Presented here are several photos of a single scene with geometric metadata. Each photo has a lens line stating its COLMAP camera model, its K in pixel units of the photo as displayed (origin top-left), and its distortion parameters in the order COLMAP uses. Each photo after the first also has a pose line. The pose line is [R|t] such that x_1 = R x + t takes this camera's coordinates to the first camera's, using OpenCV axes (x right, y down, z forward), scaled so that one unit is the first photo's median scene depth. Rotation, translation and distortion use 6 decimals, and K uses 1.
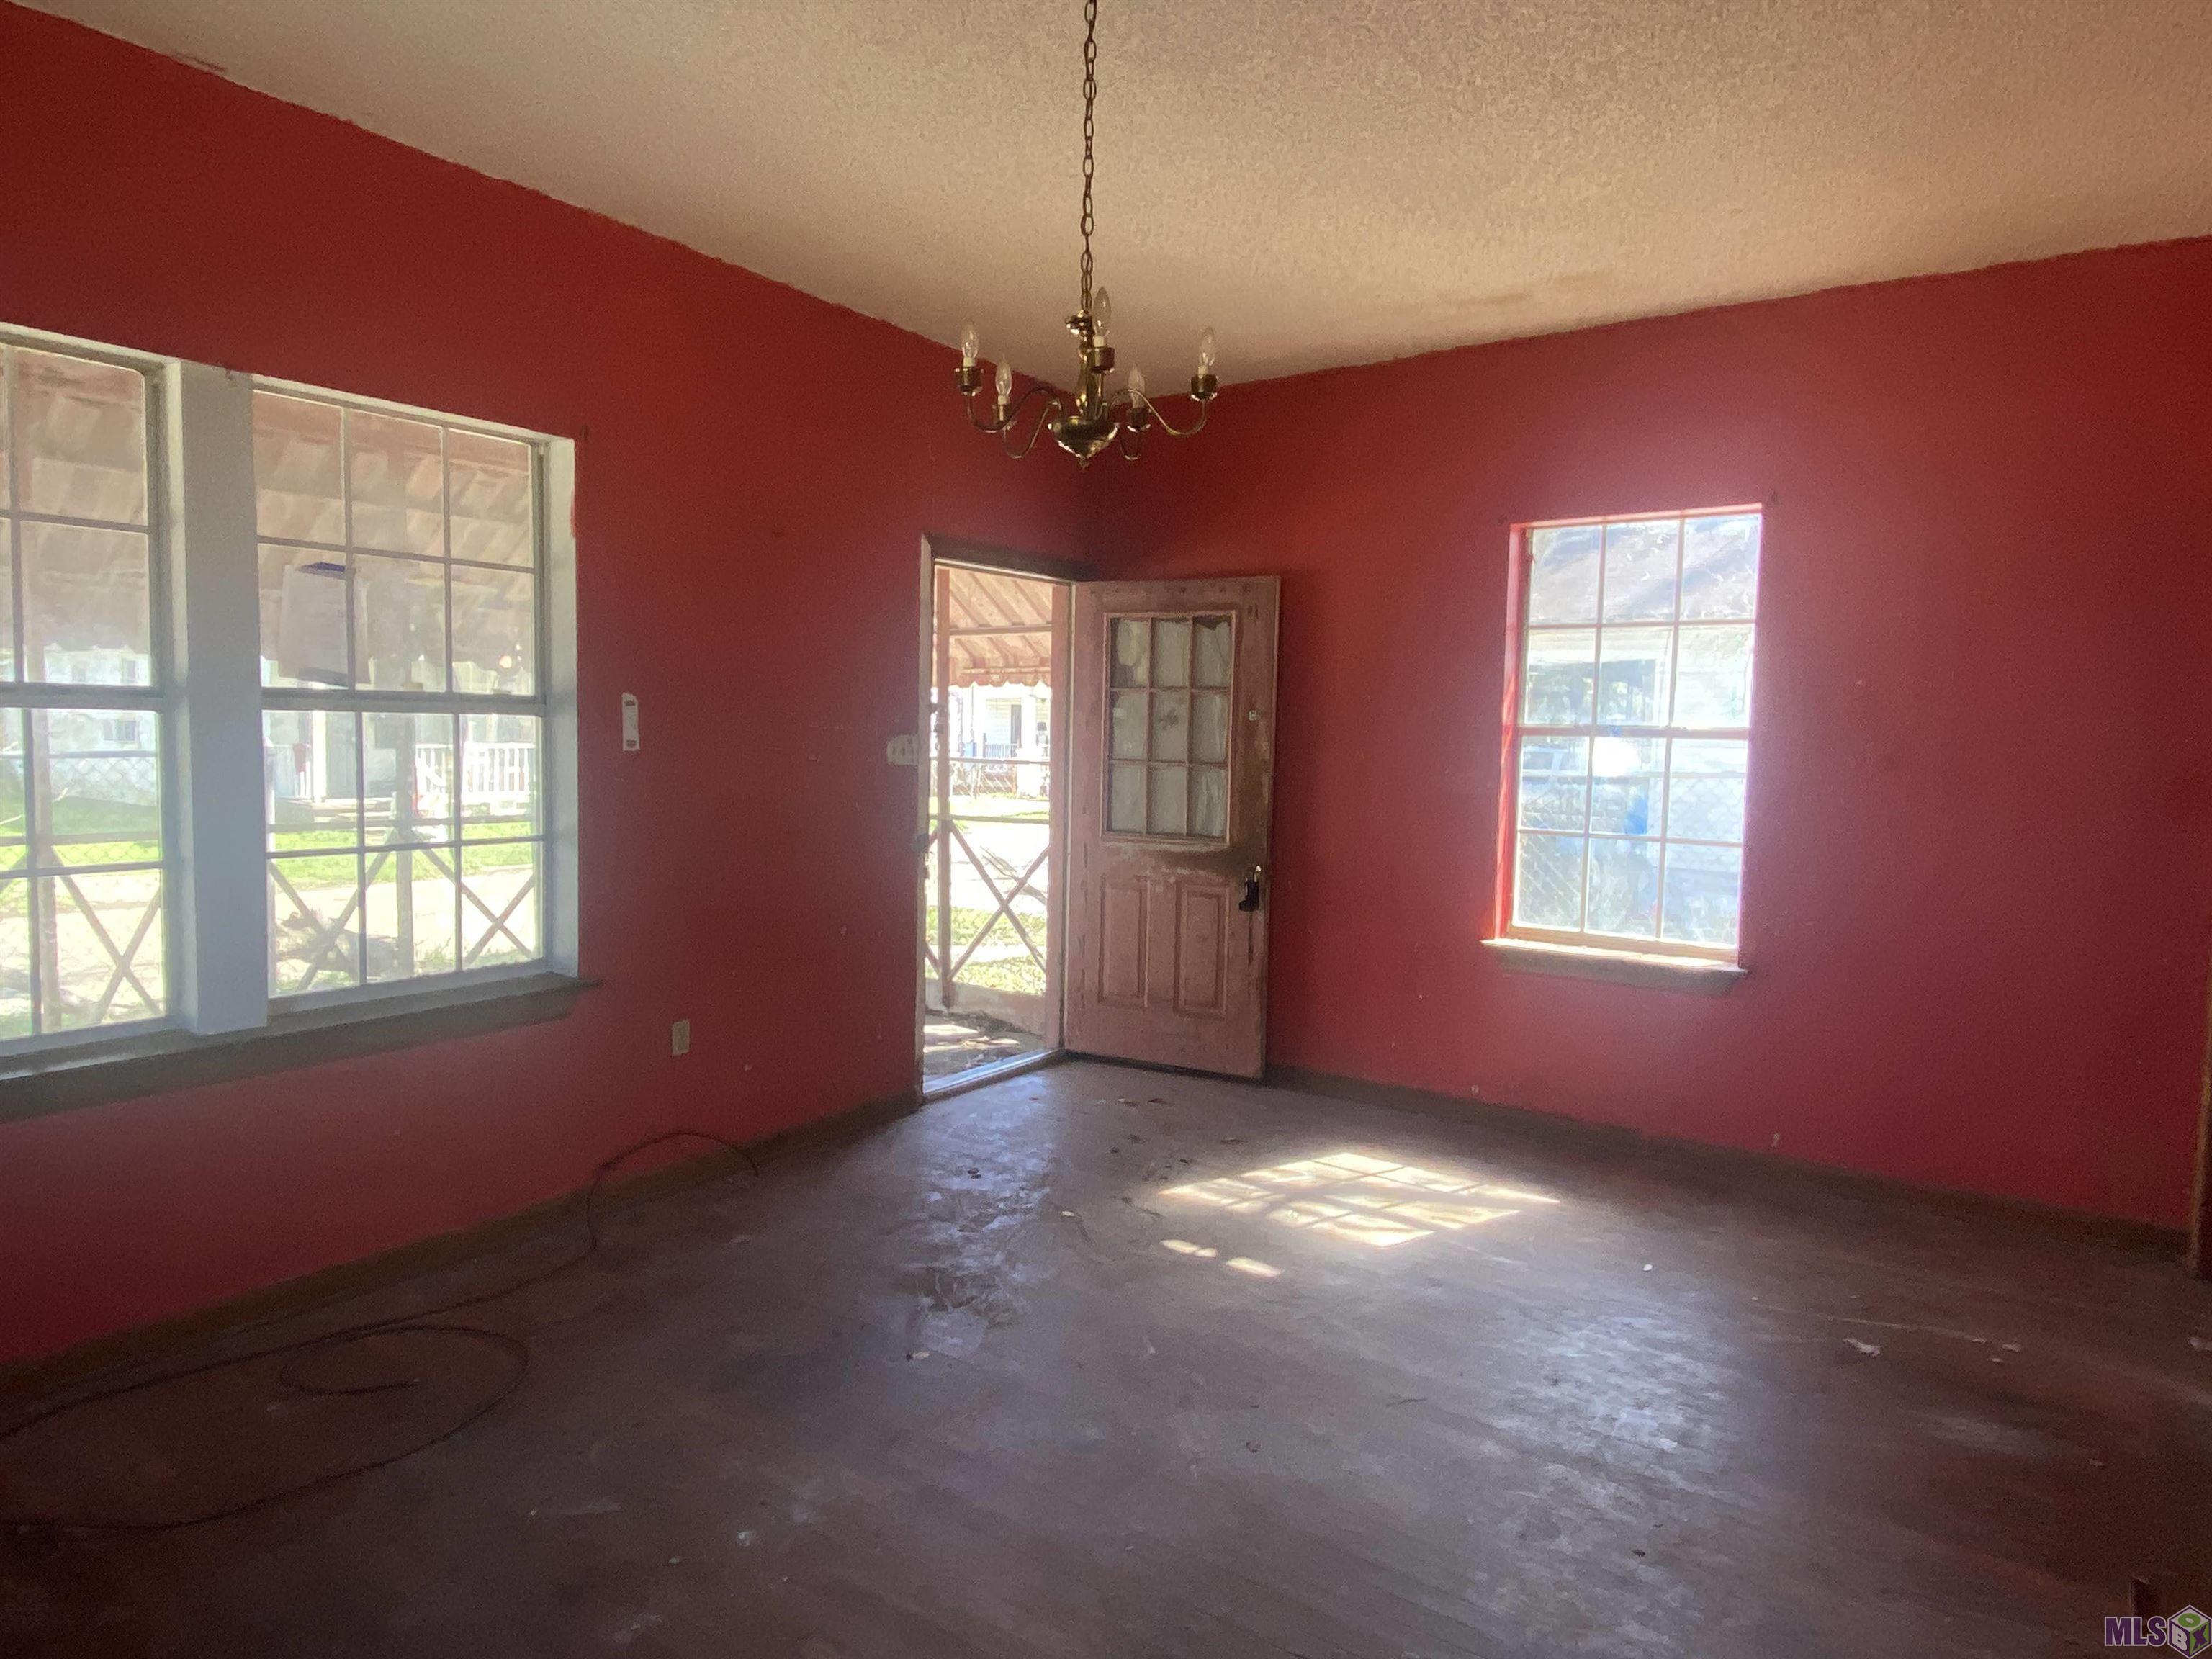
lens RADIAL K [[1336.1, 0, 1124.4], [0, 1336.1, 812.2], [0, 0, 1]] dist [0.021214, -0.014624]
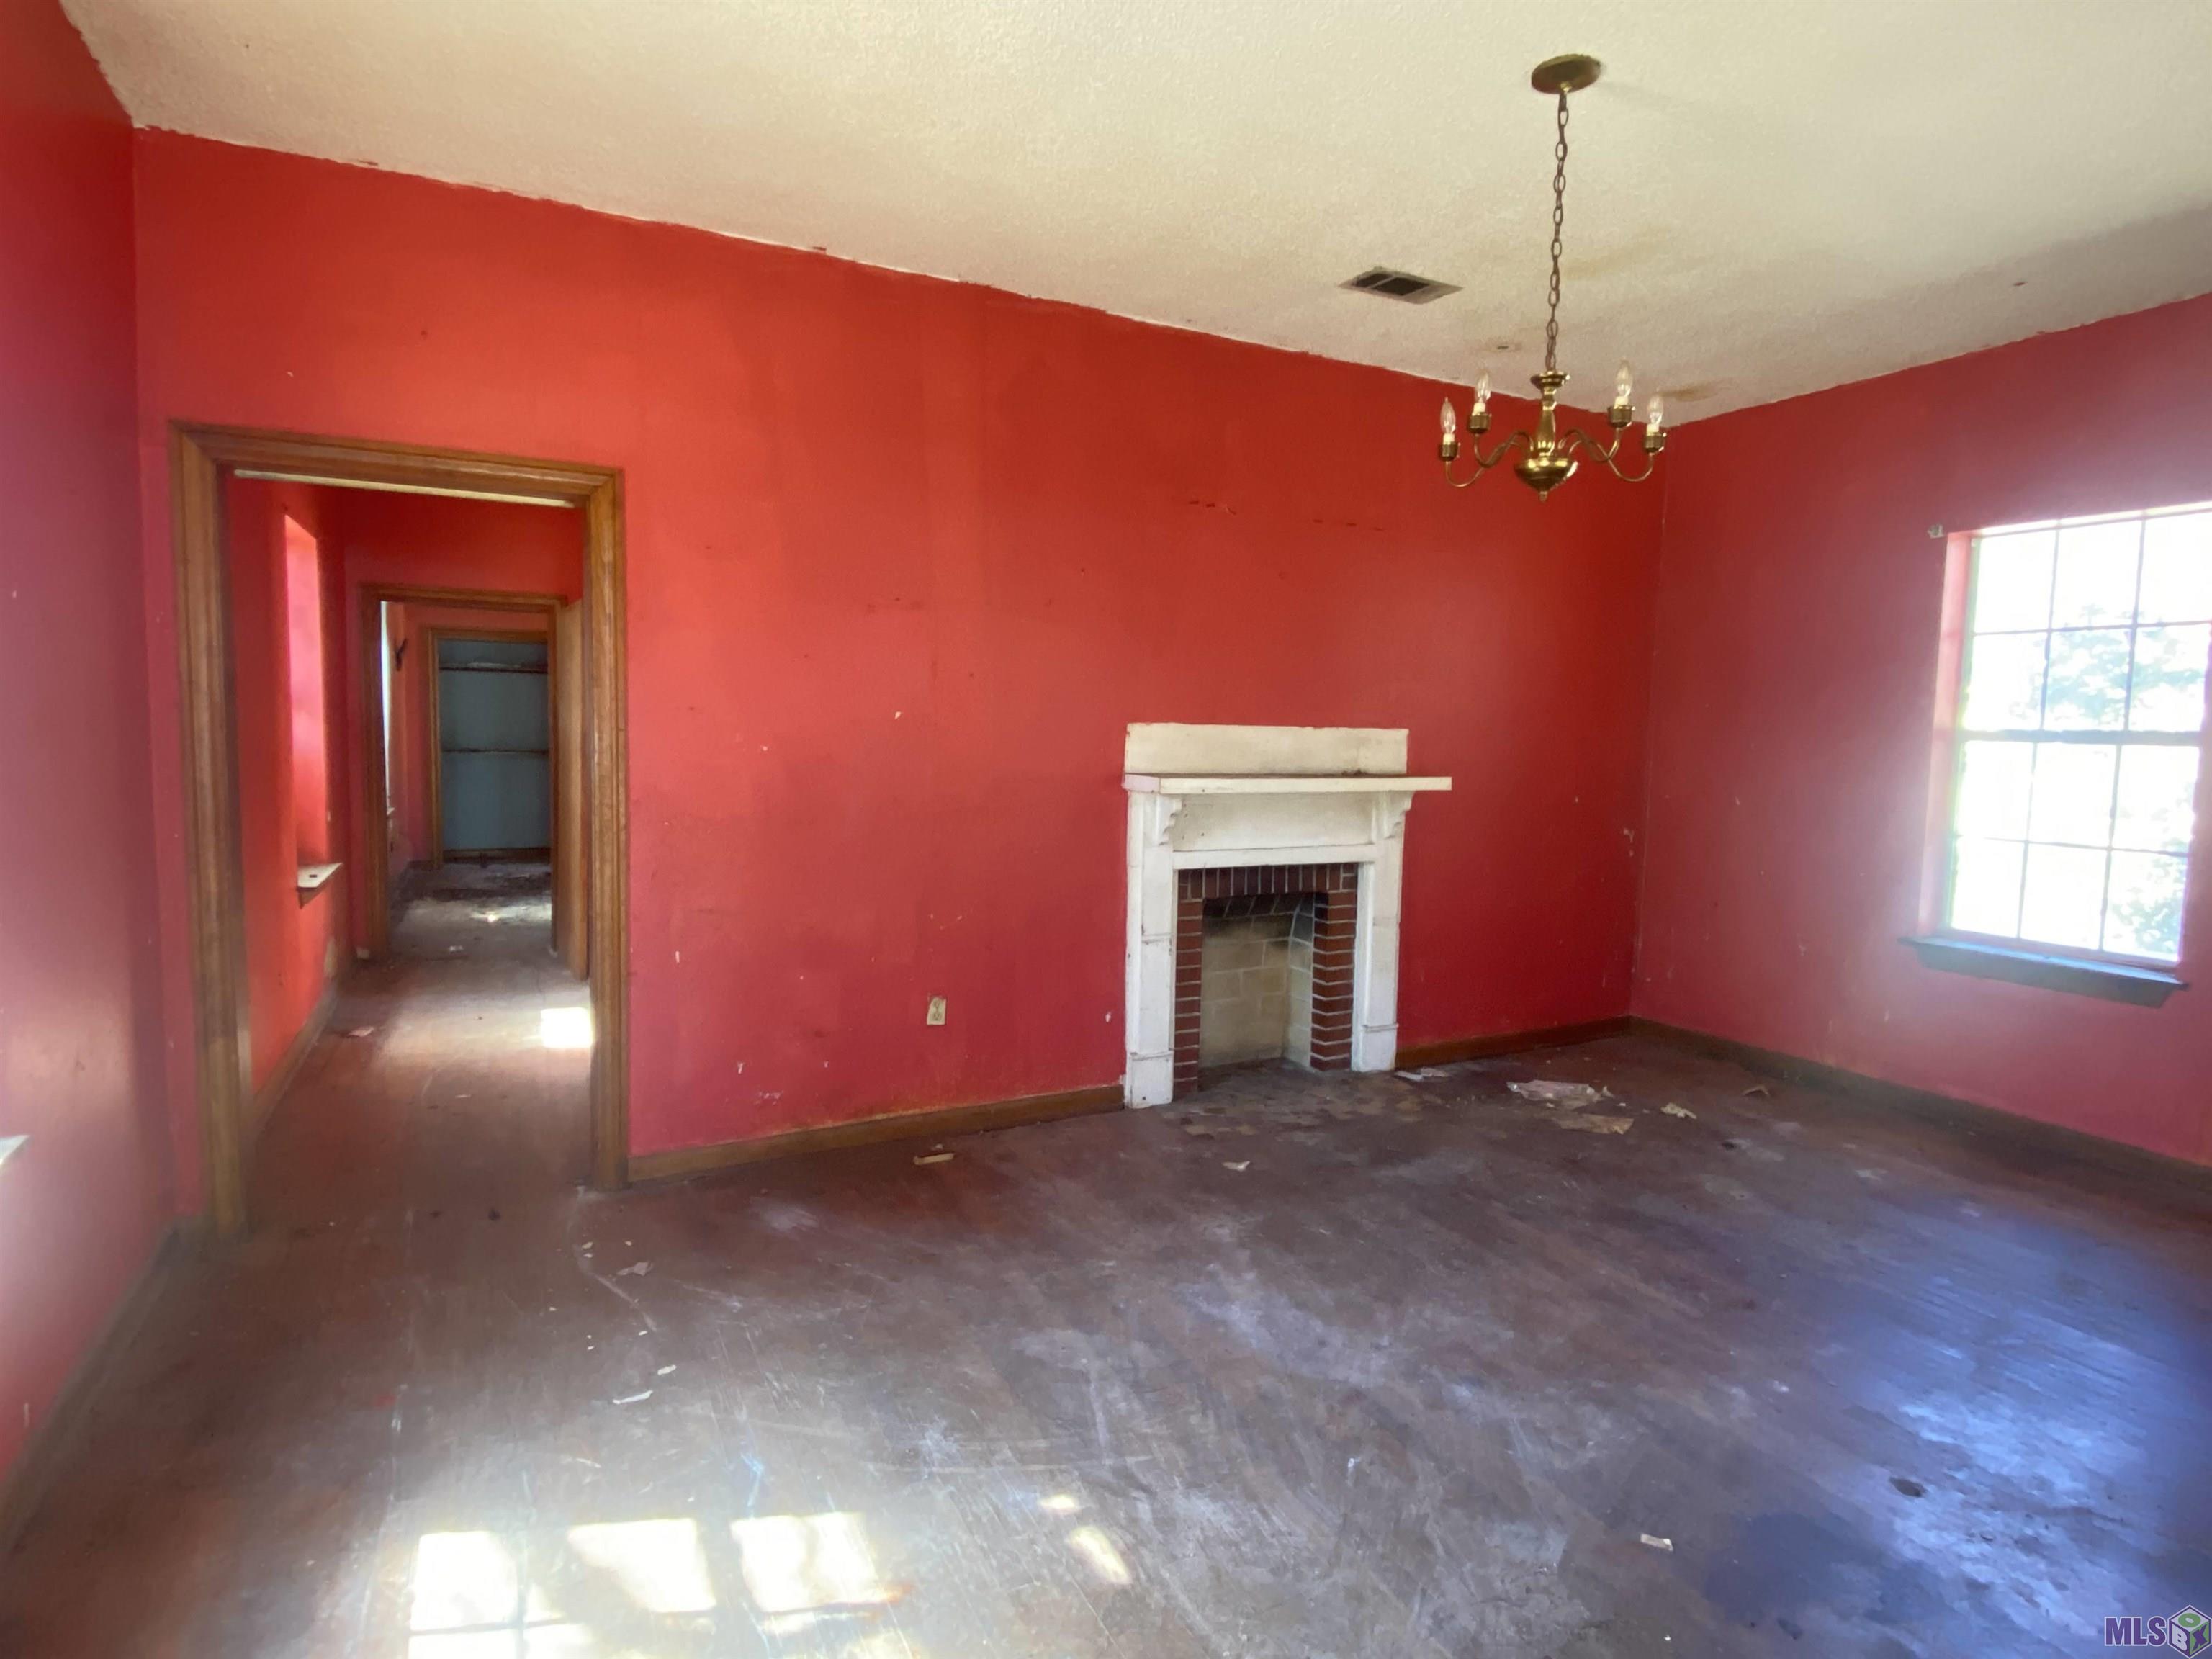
lens RADIAL K [[1188.2, 0, 1097.4], [0, 1188.2, 807.1], [0, 0, 1]] dist [0.026330, -0.015526]
pose [[-0.876191, -0.072591, 0.476467, -0.141534], [-0.005509, 0.990036, 0.140704, -0.091892], [-0.481933, 0.120658, -0.867861, 1.441976]]
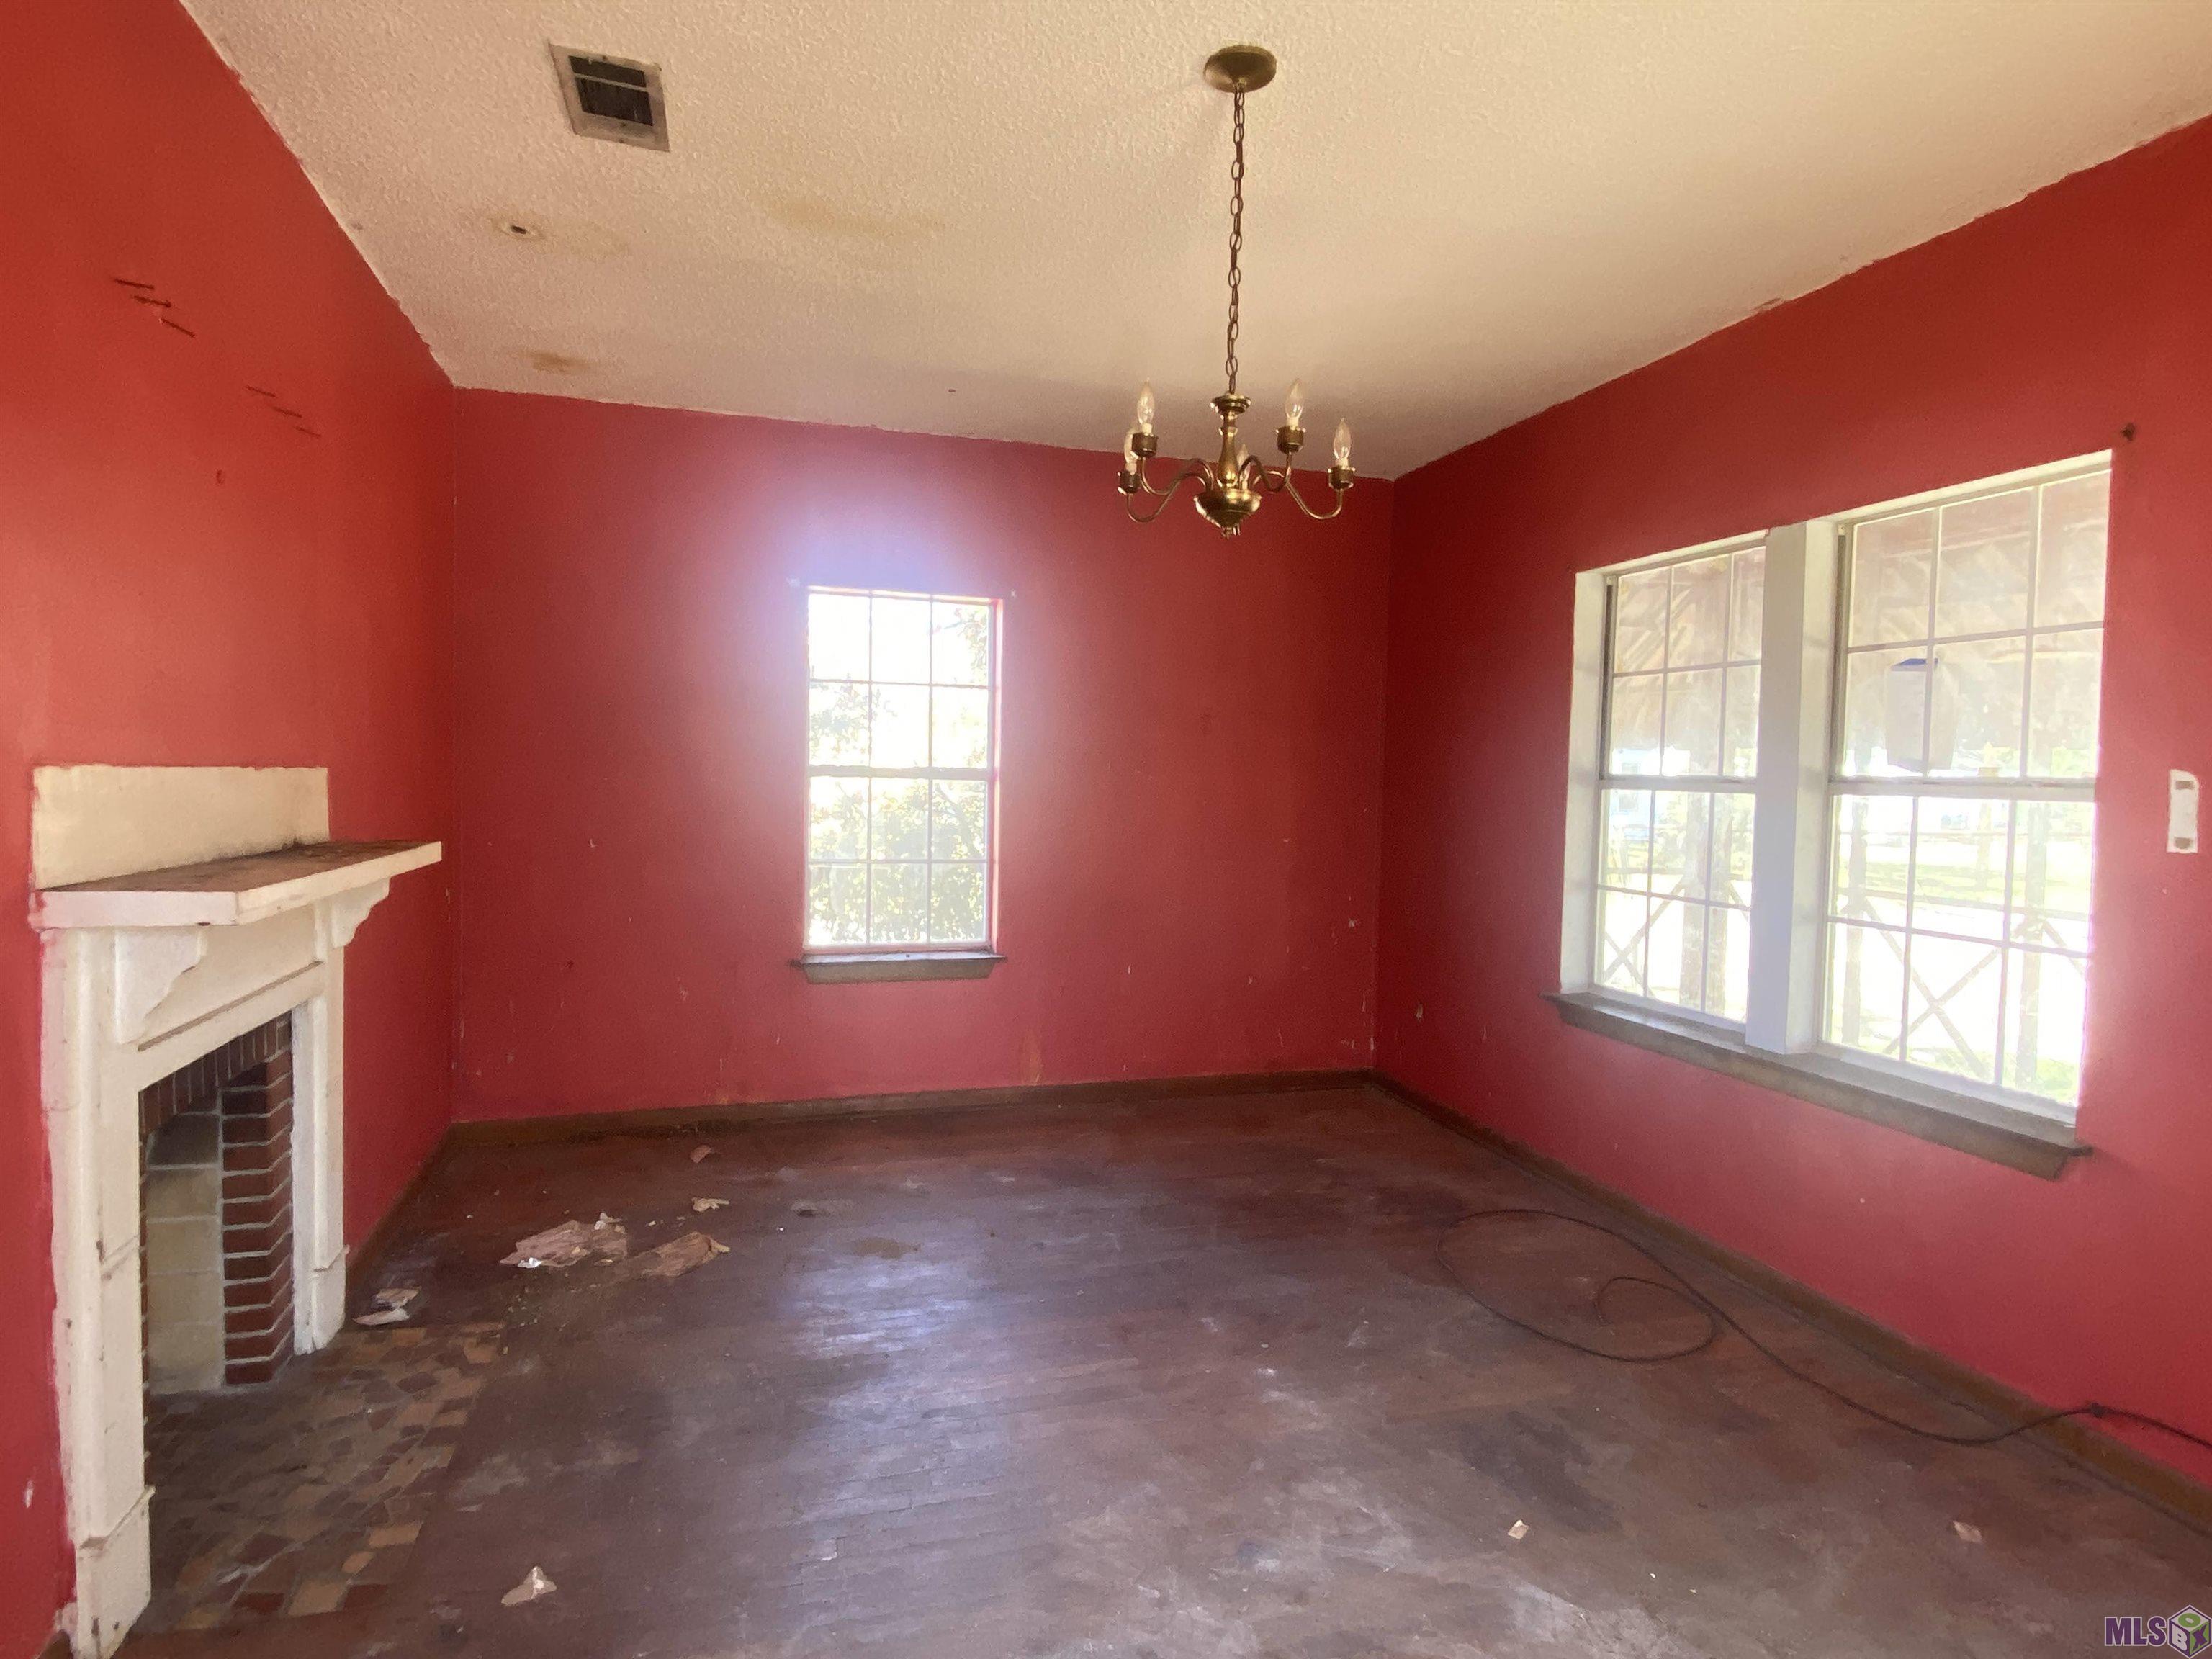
lens RADIAL K [[1188.2, 0, 1110.8], [0, 1188.2, 814.2], [0, 0, 1]] dist [0.026330, -0.015526]
pose [[-0.628516, -0.007568, -0.777760, 0.512121], [-0.088143, 0.994204, 0.061555, -0.059785], [0.772786, 0.107243, -0.625540, 1.039694]]
